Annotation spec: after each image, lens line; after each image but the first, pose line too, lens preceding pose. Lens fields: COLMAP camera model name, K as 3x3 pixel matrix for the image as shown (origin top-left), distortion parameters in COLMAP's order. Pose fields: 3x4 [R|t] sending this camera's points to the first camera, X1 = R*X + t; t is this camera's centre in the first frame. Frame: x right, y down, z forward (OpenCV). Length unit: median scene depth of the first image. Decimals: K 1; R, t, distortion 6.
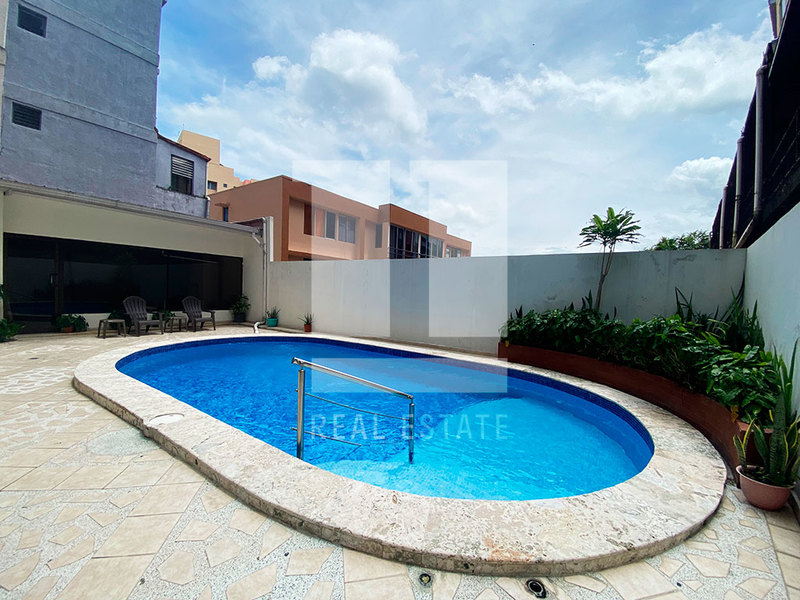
lens RADIAL K [[326.3, 0, 400.3], [0, 326.3, 302.3], [0, 0, 1]] dist [0.020324, -0.023270]
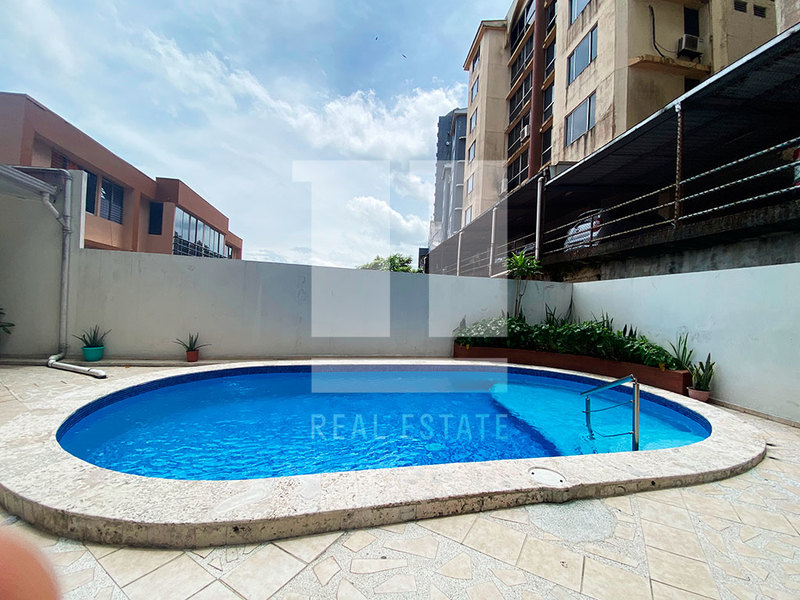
lens RADIAL K [[326.3, 0, 400.3], [0, 326.3, 302.3], [0, 0, 1]] dist [0.020324, -0.023270]
pose [[0.675109, 0.004642, 0.737703, -0.446871], [0.000065, 0.999980, -0.006352, -0.025784], [-0.737718, 0.004337, 0.675095, 0.196472]]
